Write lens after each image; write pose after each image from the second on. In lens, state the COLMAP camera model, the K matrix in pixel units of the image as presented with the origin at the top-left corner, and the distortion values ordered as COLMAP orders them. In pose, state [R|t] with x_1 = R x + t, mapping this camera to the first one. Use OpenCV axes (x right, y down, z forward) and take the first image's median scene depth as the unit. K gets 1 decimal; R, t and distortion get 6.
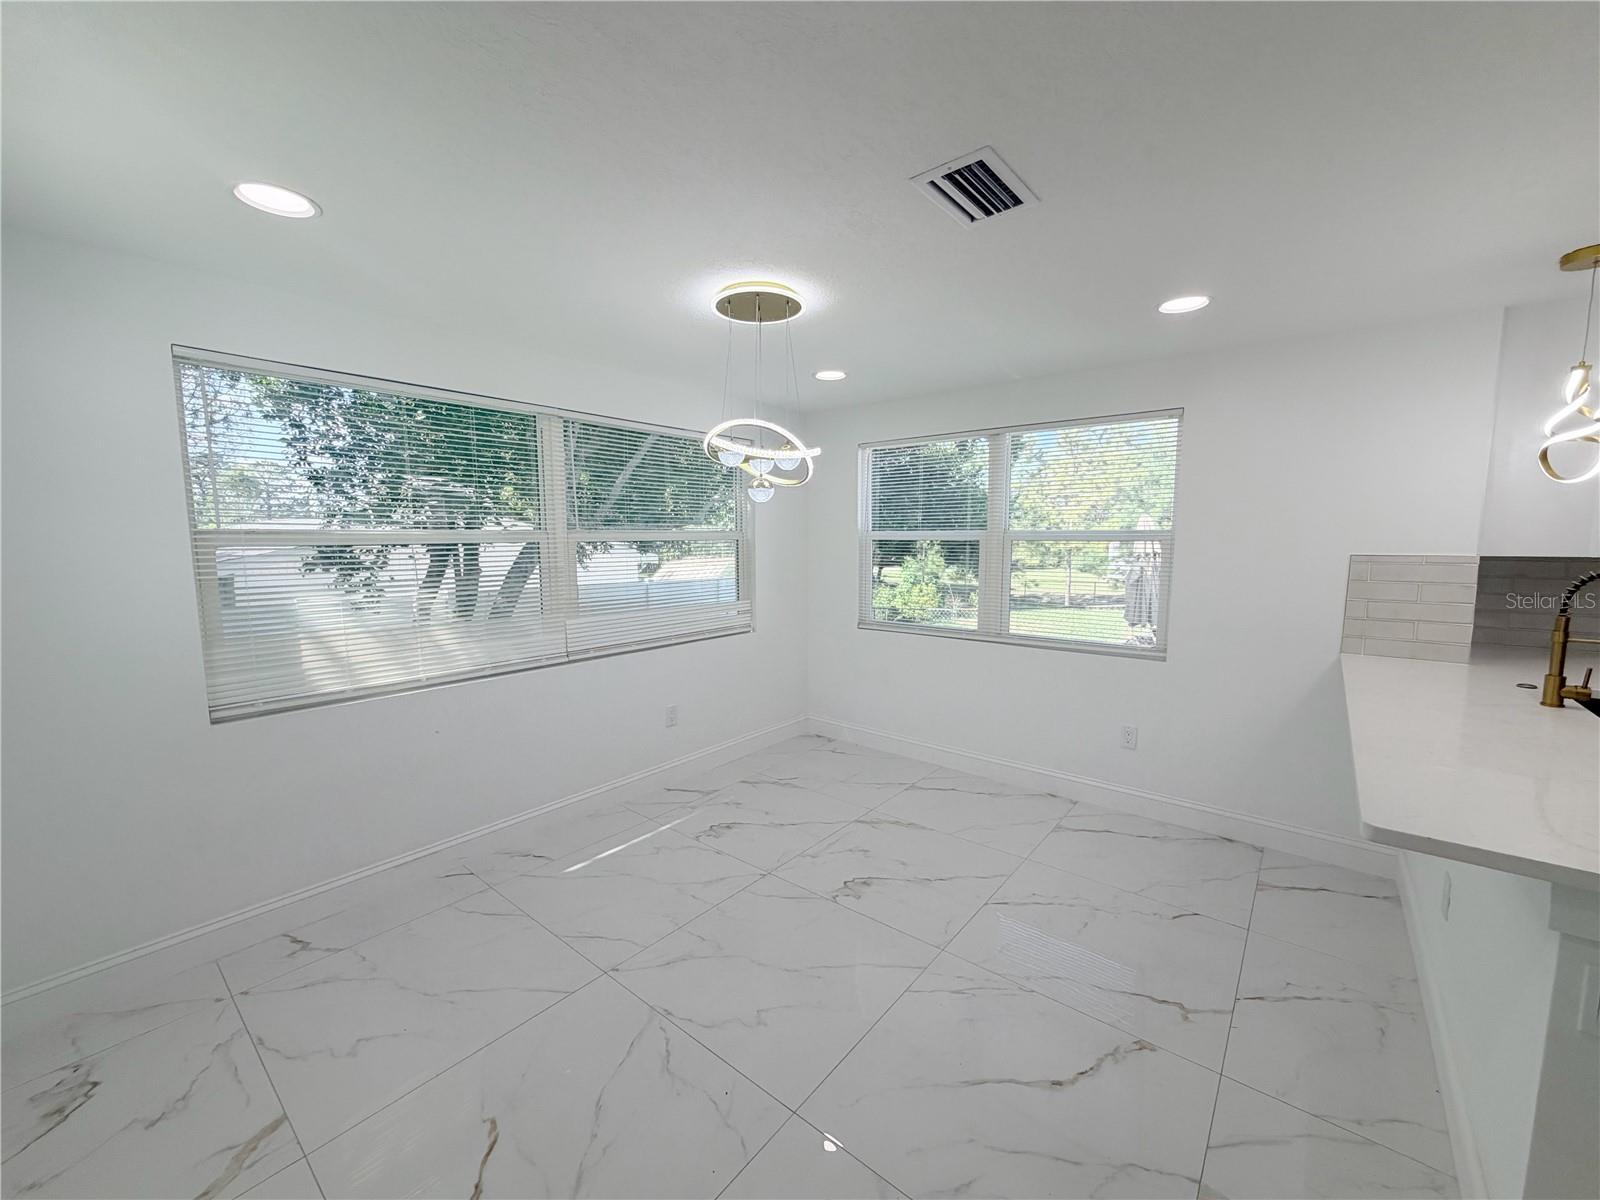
lens RADIAL K [[643.2, 0, 800.0], [0, 643.2, 600.0], [0, 0, 1]] dist [0.000898, -0.000032]
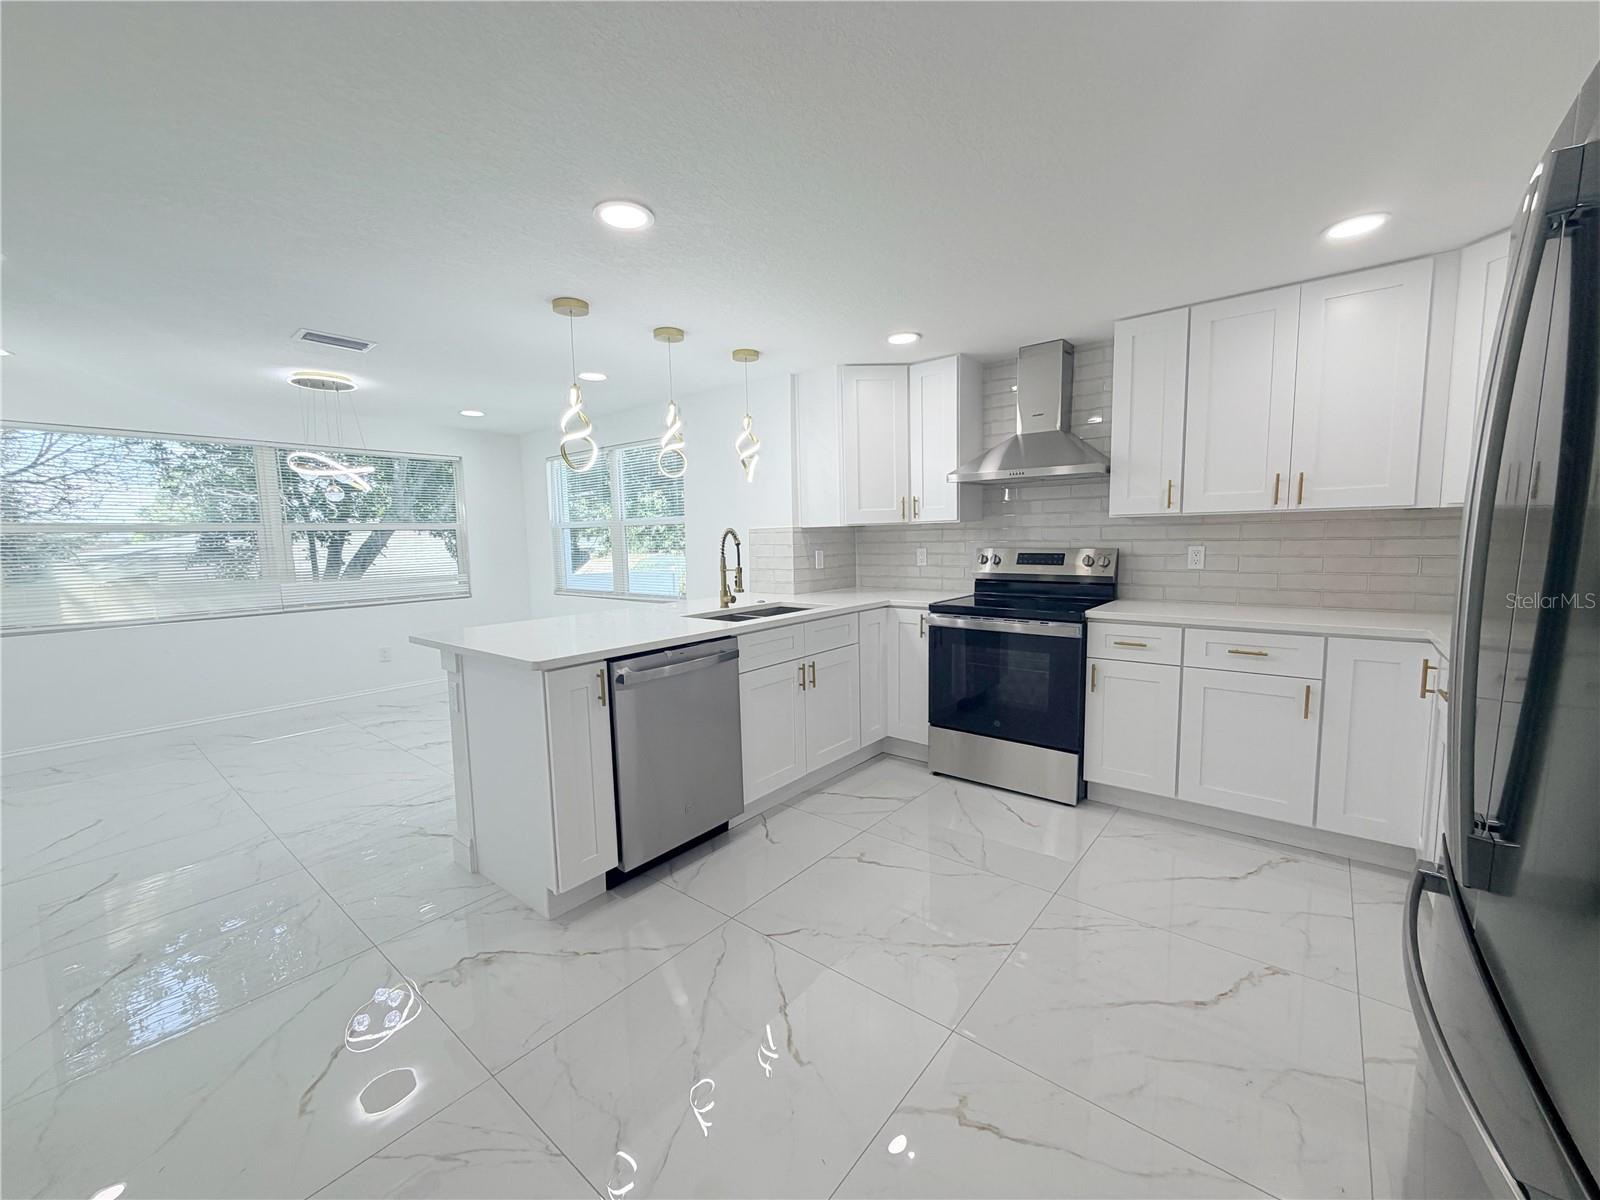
lens RADIAL K [[636.6, 0, 800.0], [0, 636.6, 600.0], [0, 0, 1]] dist [-0.000804, 0.000026]
pose [[0.999802, -0.017756, 0.009011, 0.819033], [0.017743, 0.999841, 0.001562, 0.087378], [-0.009038, -0.001402, 0.999958, -0.463937]]
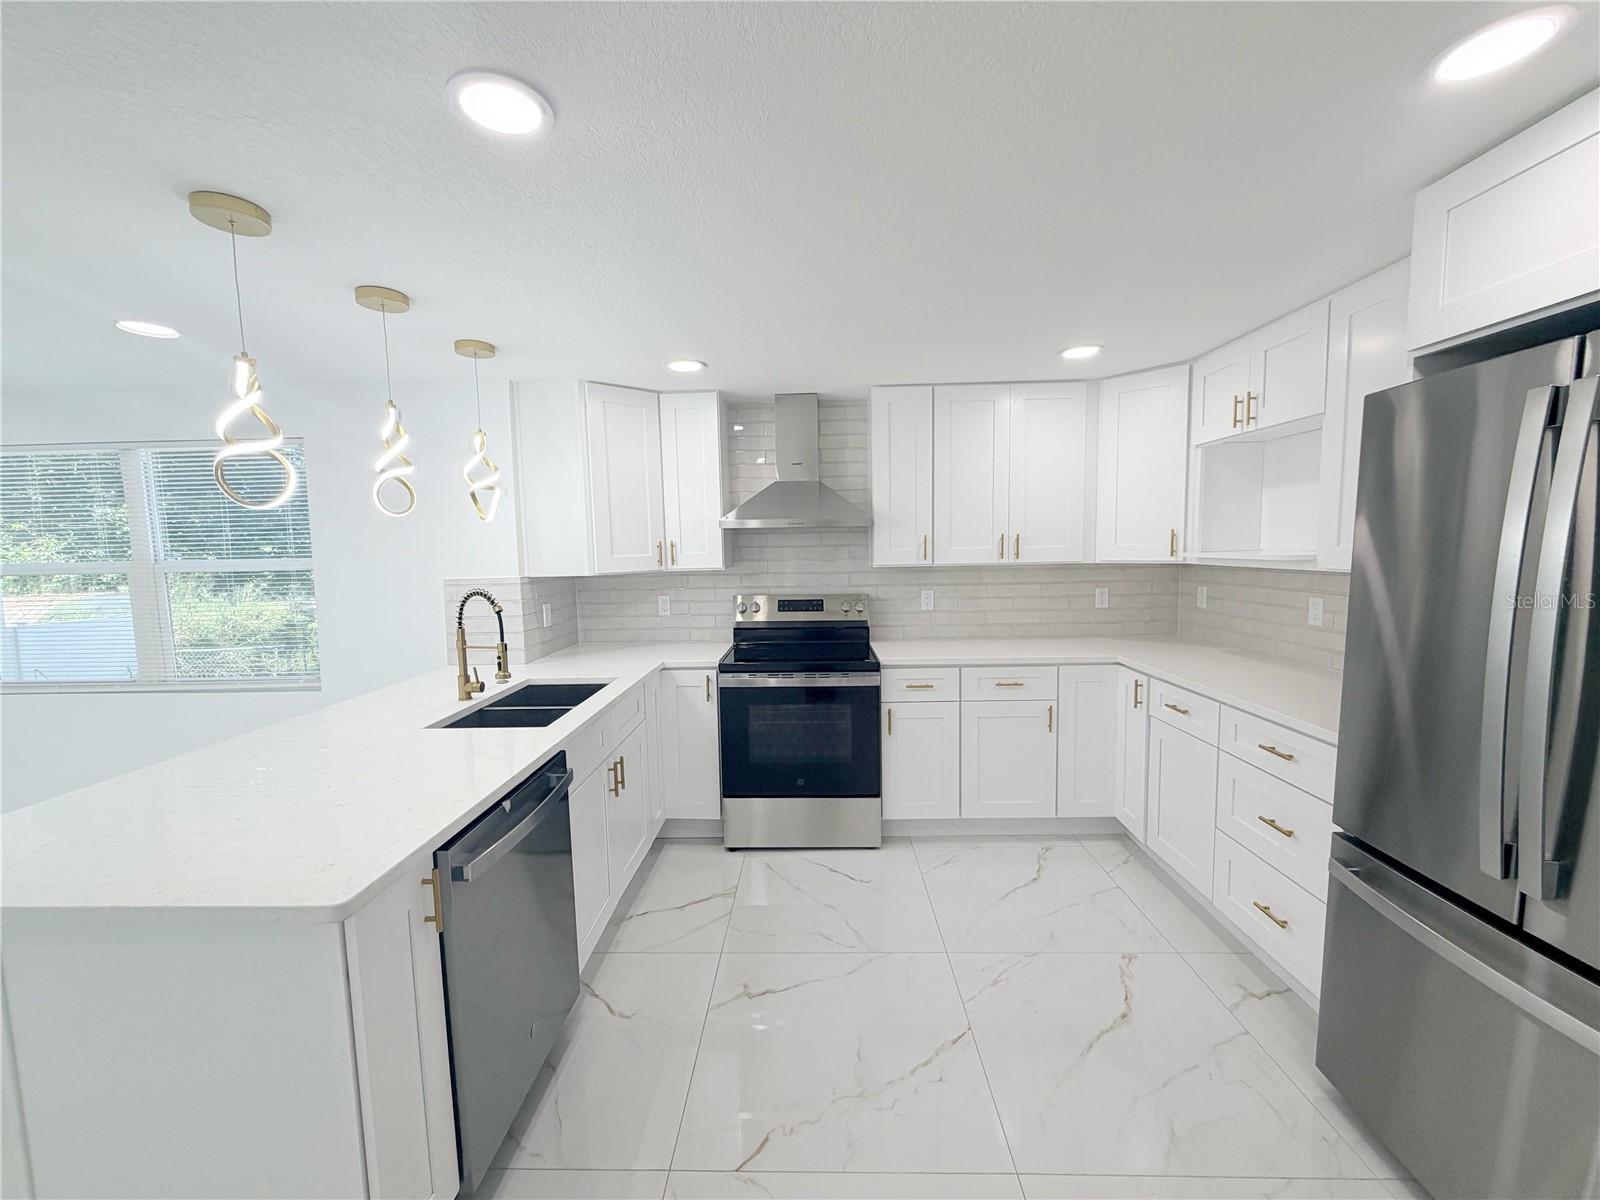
lens RADIAL K [[643.2, 0, 800.0], [0, 643.2, 600.0], [0, 0, 1]] dist [0.010421, -0.000081]
pose [[0.787130, -0.064880, 0.613366, 0.551851], [0.077852, 0.996950, 0.005547, 0.007938], [-0.611855, 0.043386, 0.789780, -0.247267]]
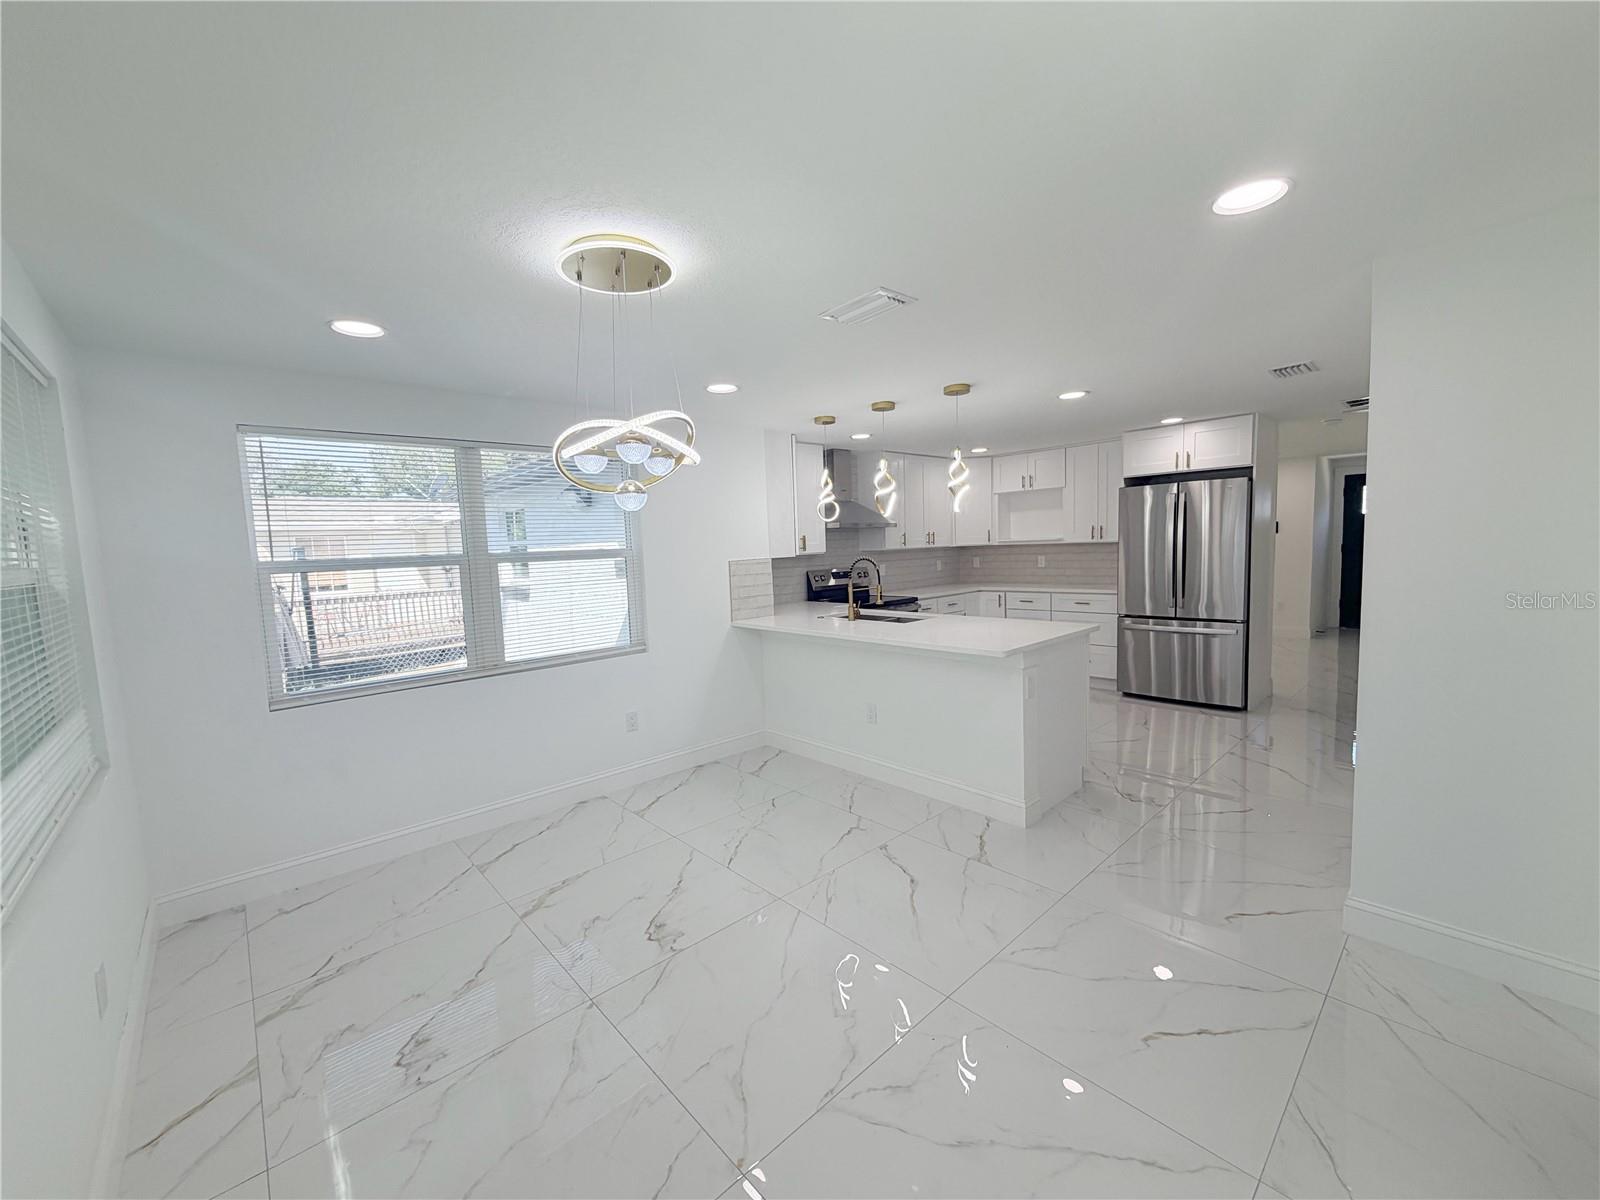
lens RADIAL K [[636.6, 0, 800.0], [0, 636.6, 600.0], [0, 0, 1]] dist [-0.000804, 0.000026]
pose [[0.133241, -0.087961, 0.987173, -0.618571], [0.136346, 0.988210, 0.069650, -0.051108], [-0.981660, 0.125316, 0.143663, 0.514630]]
